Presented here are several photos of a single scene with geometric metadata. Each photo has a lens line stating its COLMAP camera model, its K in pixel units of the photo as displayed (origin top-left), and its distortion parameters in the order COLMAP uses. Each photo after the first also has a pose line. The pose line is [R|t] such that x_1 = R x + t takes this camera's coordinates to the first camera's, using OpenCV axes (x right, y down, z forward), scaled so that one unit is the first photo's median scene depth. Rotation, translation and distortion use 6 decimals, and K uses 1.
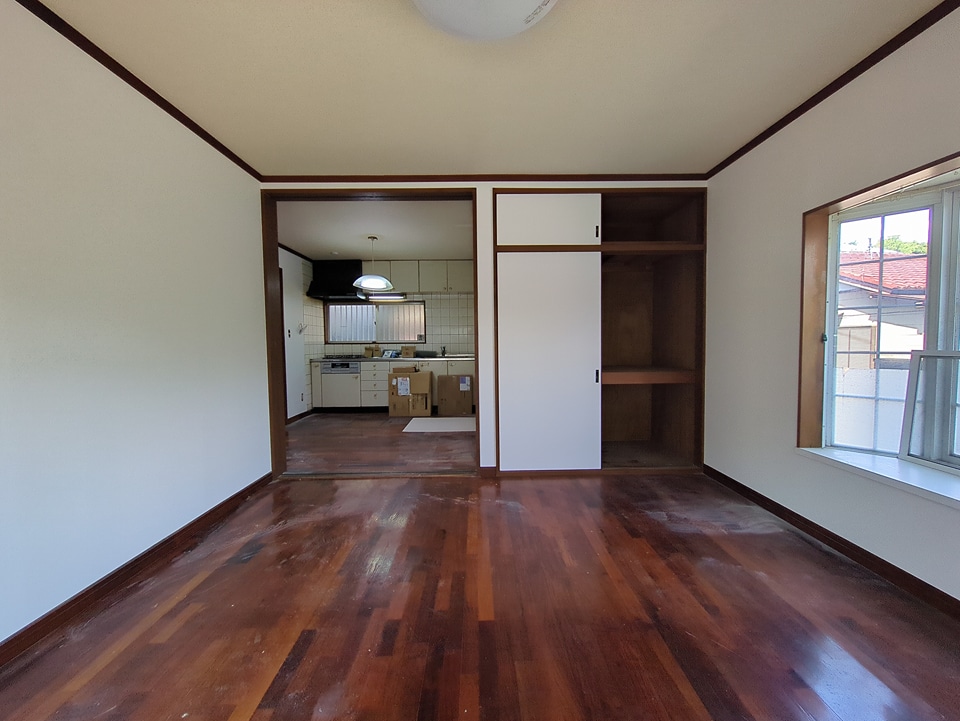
lens RADIAL K [[378.1, 0, 481.5], [0, 378.1, 356.0], [0, 0, 1]] dist [-0.001820, 0.001299]
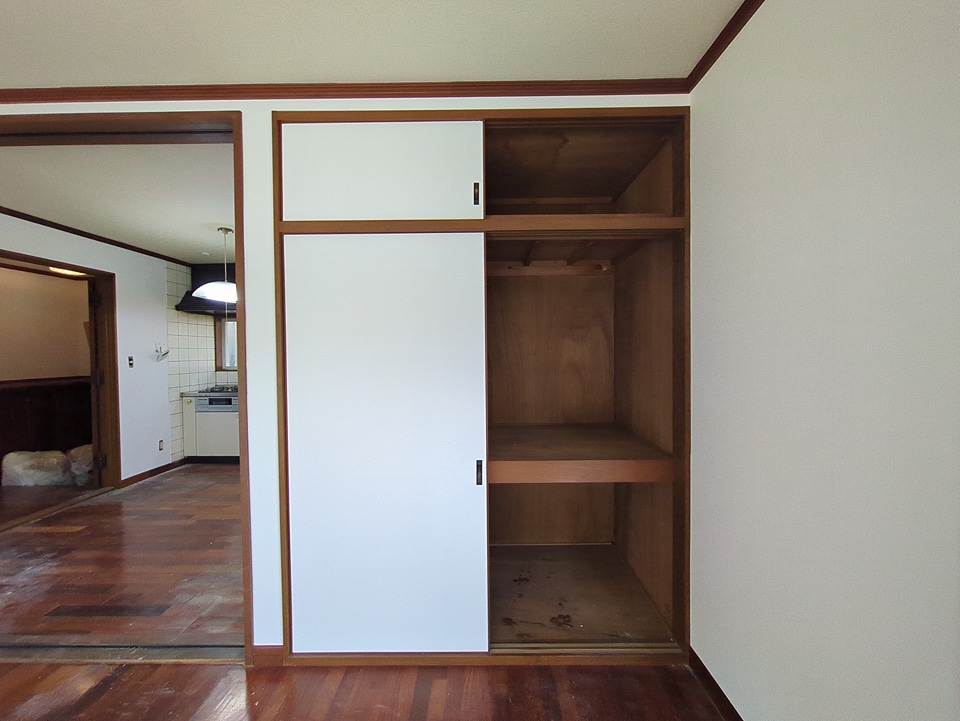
lens RADIAL K [[378.1, 0, 482.0], [0, 378.1, 357.6], [0, 0, 1]] dist [-0.001820, 0.001299]
pose [[0.999746, 0.001264, -0.022517, 0.320599], [-0.001714, 0.999799, -0.019991, -0.092530], [0.022487, 0.020025, 0.999547, 0.477993]]
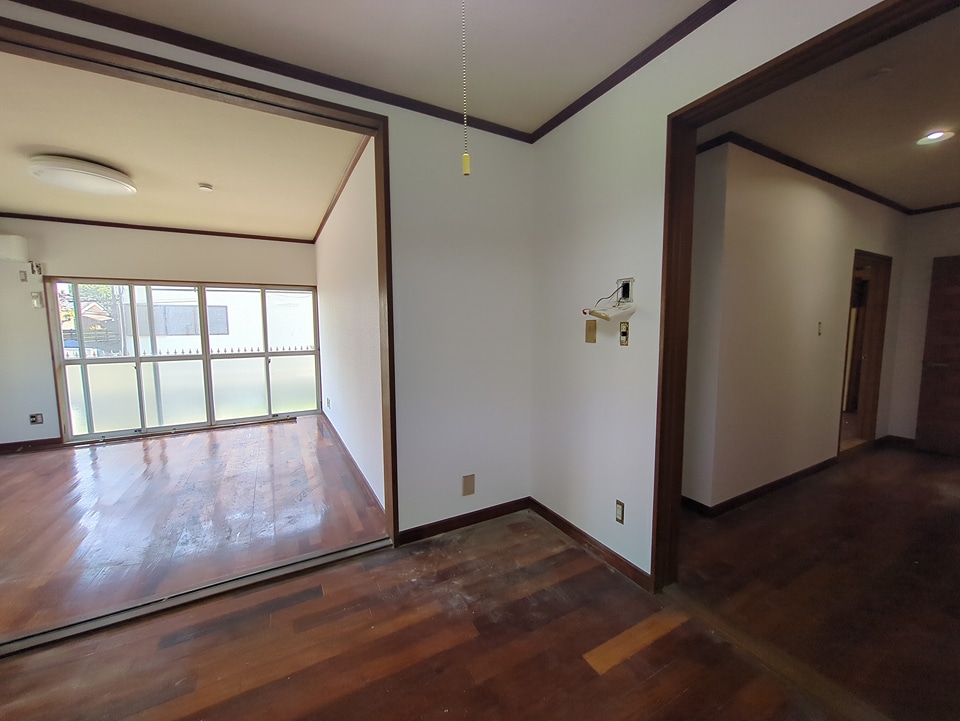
lens RADIAL K [[378.1, 0, 483.4], [0, 378.1, 360.1], [0, 0, 1]] dist [-0.001820, 0.001299]
pose [[-0.884654, 0.065925, -0.461563, -0.390725], [0.000923, 0.990199, 0.139660, -0.109386], [0.466247, 0.123125, -0.876045, 1.684330]]
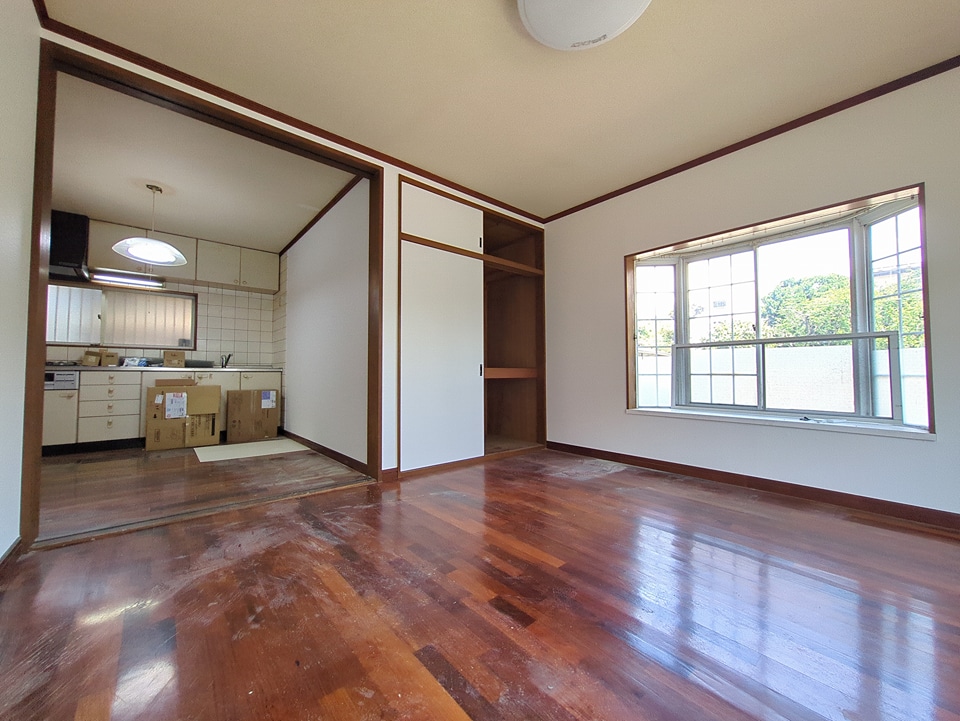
lens RADIAL K [[378.1, 0, 482.0], [0, 378.1, 356.9], [0, 0, 1]] dist [-0.001820, 0.001299]
pose [[0.768391, 0.038334, 0.638832, -0.397132], [0.017957, 0.996520, -0.081395, 0.104016], [-0.639729, 0.074015, 0.765028, 0.150384]]
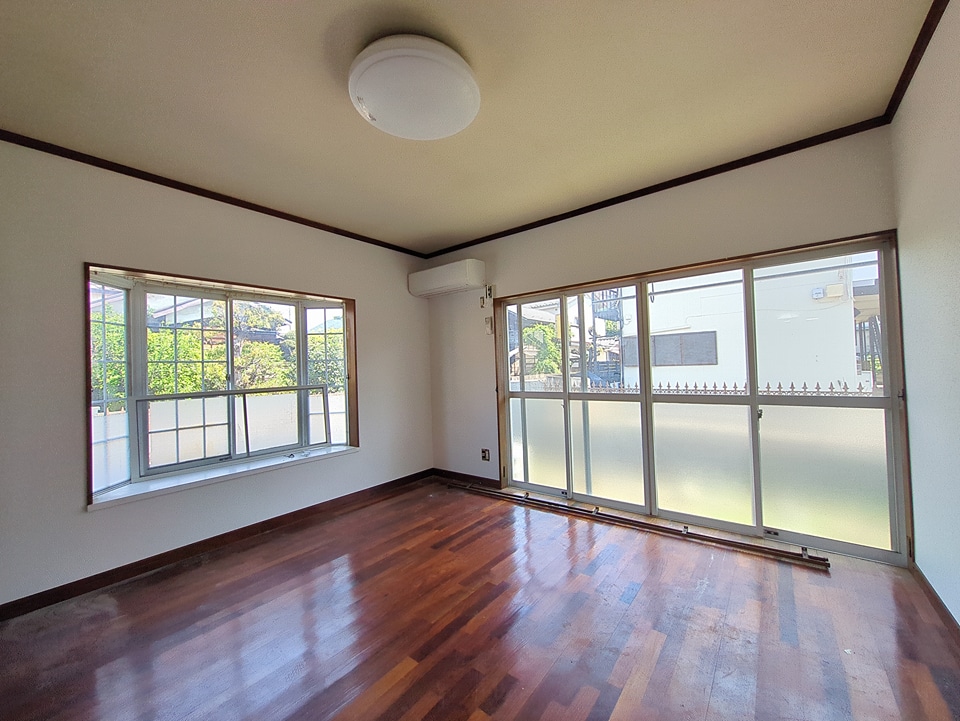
lens RADIAL K [[378.1, 0, 480.4], [0, 378.1, 358.0], [0, 0, 1]] dist [-0.001820, 0.001299]
pose [[-0.771311, 0.056540, 0.633943, -0.381949], [0.074736, 0.997201, 0.001991, -0.037959], [-0.632056, 0.048914, -0.773377, 0.776647]]
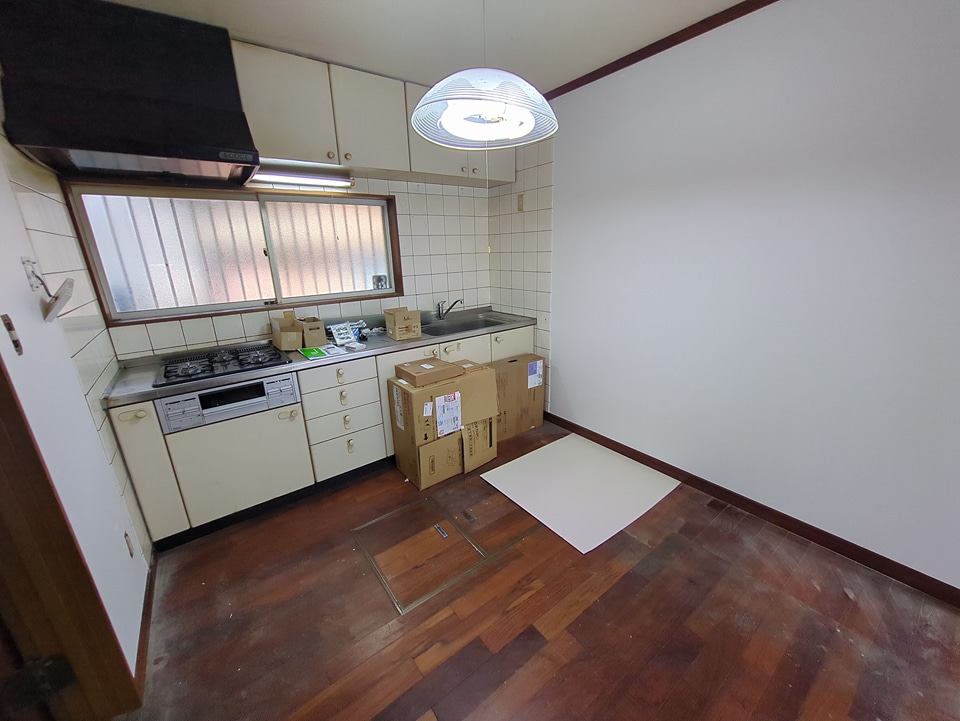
lens RADIAL K [[378.1, 0, 482.7], [0, 378.1, 356.9], [0, 0, 1]] dist [-0.001820, 0.001299]
pose [[0.808795, -0.177424, 0.560689, -0.715092], [0.043211, 0.968757, 0.244219, -0.145132], [-0.586501, -0.173295, 0.791192, 1.184737]]
